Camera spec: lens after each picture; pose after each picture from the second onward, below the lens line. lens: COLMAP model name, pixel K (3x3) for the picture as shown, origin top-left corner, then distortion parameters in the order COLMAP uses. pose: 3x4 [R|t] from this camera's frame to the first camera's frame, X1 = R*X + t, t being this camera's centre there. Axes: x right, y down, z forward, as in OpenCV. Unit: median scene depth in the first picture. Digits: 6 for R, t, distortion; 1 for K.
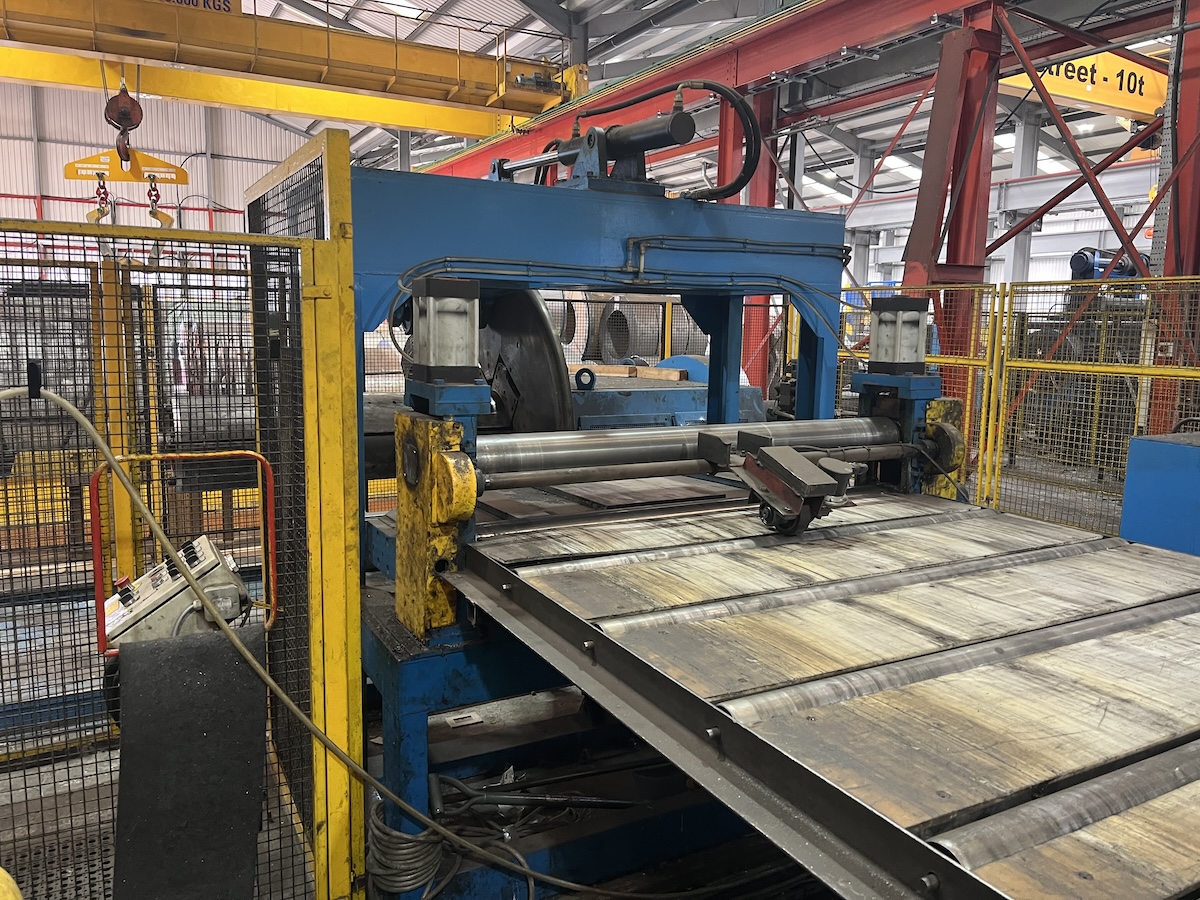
lens RADIAL K [[900.8, 0, 600.0], [0, 900.8, 450.0], [0, 0, 1]] dist [0.064196, -0.078605]
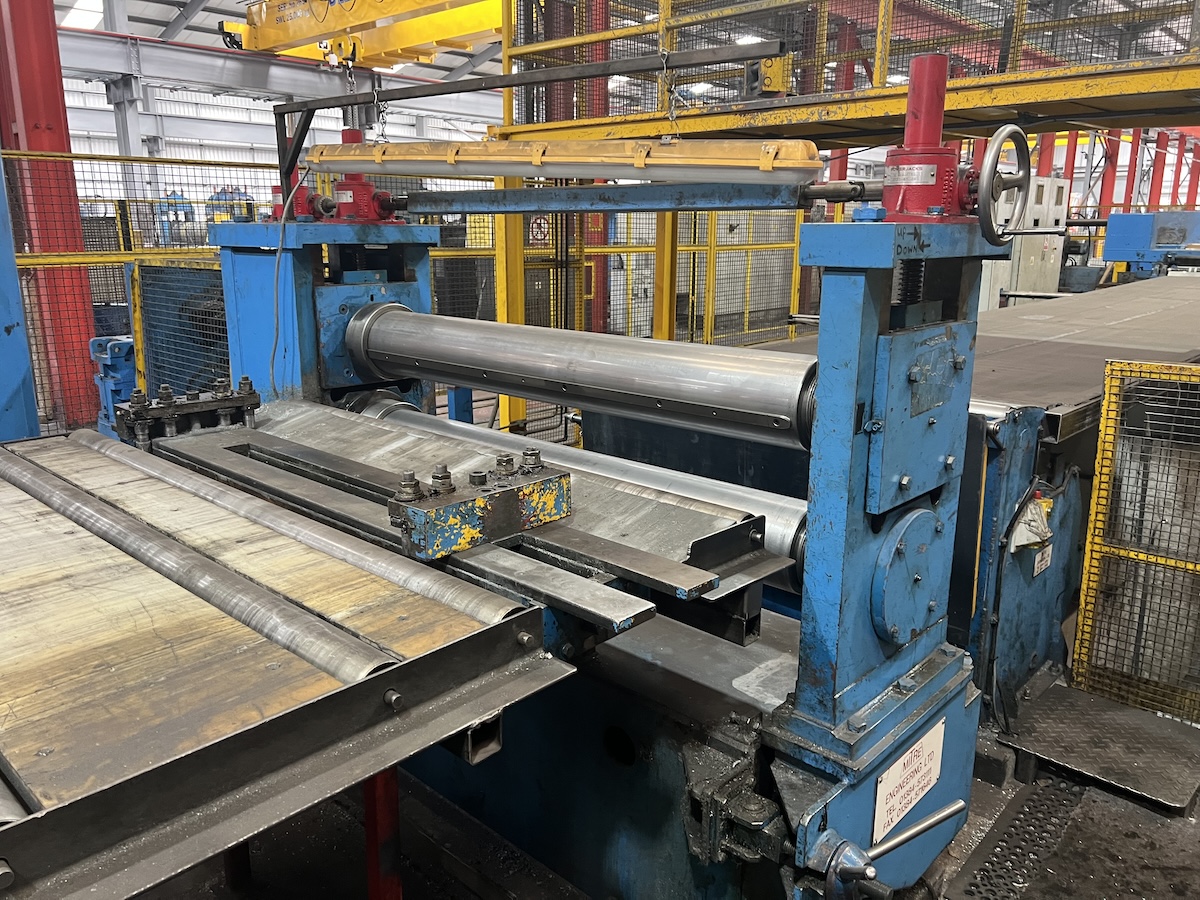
lens RADIAL K [[900.2, 0, 588.1], [0, 900.2, 444.5], [0, 0, 1]] dist [0.055263, -0.062311]
pose [[-0.311517, -0.243873, 0.918413, -0.201131], [0.129654, 0.946559, 0.295324, -0.031377], [-0.941354, 0.211074, -0.263250, 0.322931]]
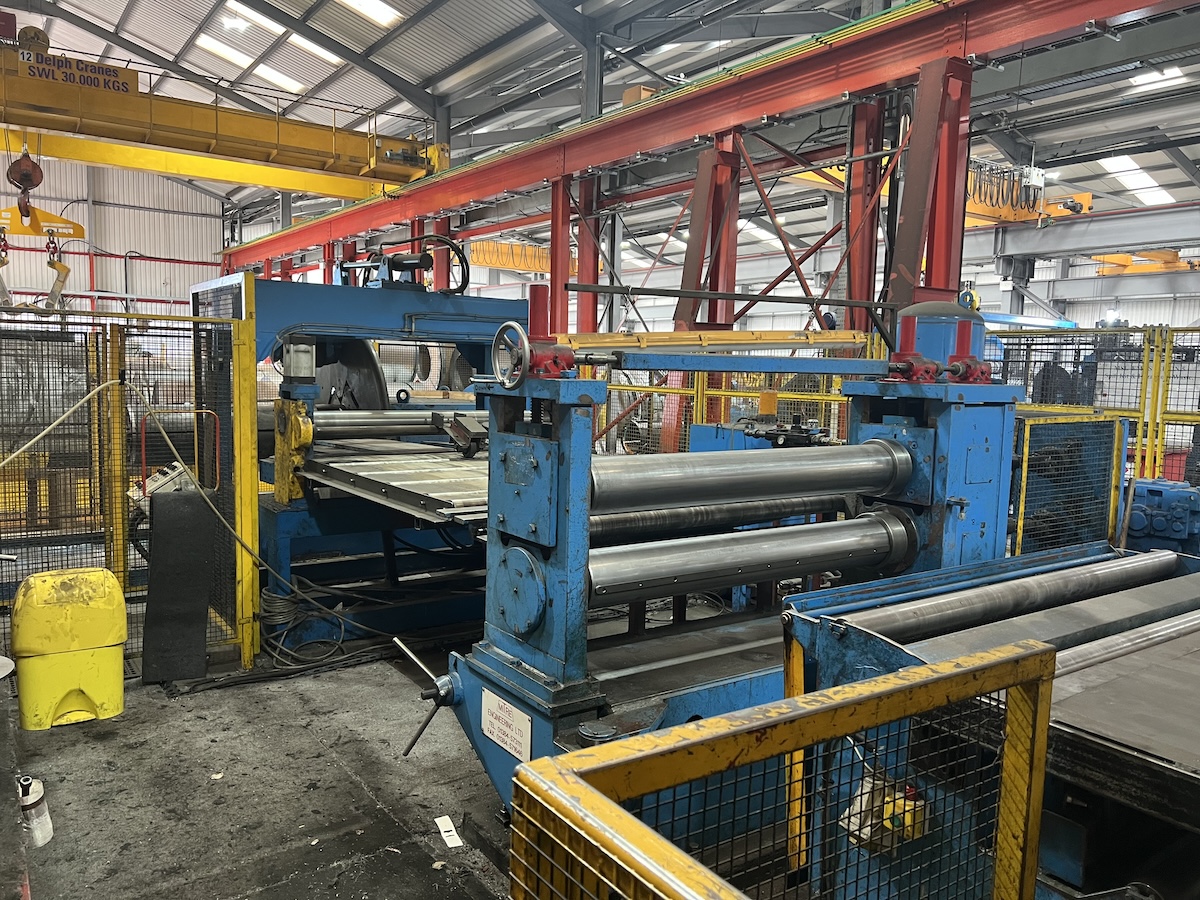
lens RADIAL K [[902.1, 0, 597.8], [0, 902.1, 460.2], [0, 0, 1]] dist [0.046841, -0.060728]
pose [[0.992983, -0.005448, 0.118128, 0.202609], [0.009867, 0.999272, -0.036857, 0.139349], [-0.117841, 0.037764, 0.992314, -0.880926]]
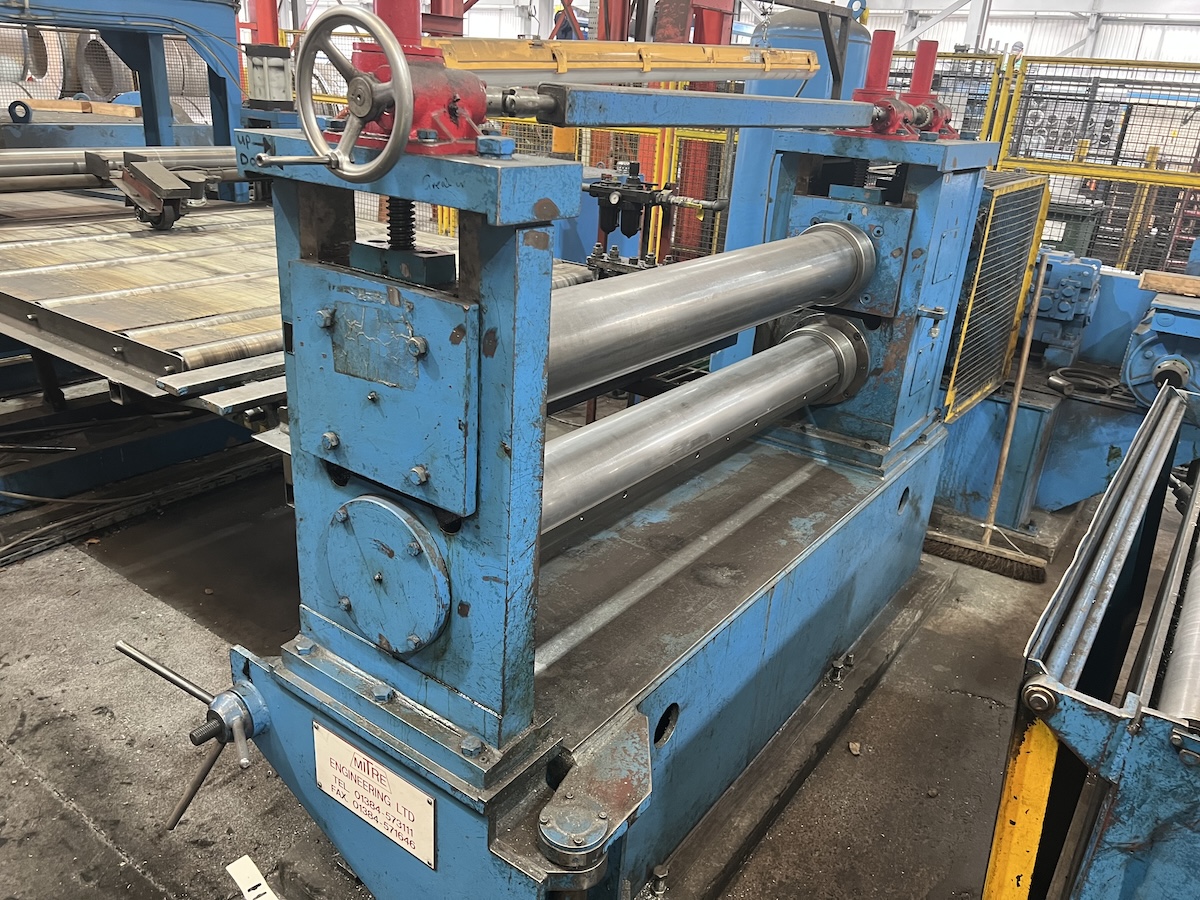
lens RADIAL K [[905.6, 0, 602.3], [0, 905.6, 460.0], [0, 0, 1]] dist [0.042978, -0.049842]
pose [[0.899711, -0.131973, 0.416057, 0.146840], [0.018248, 0.963735, 0.266235, 0.057896], [-0.436104, -0.231942, 0.869492, -0.441565]]
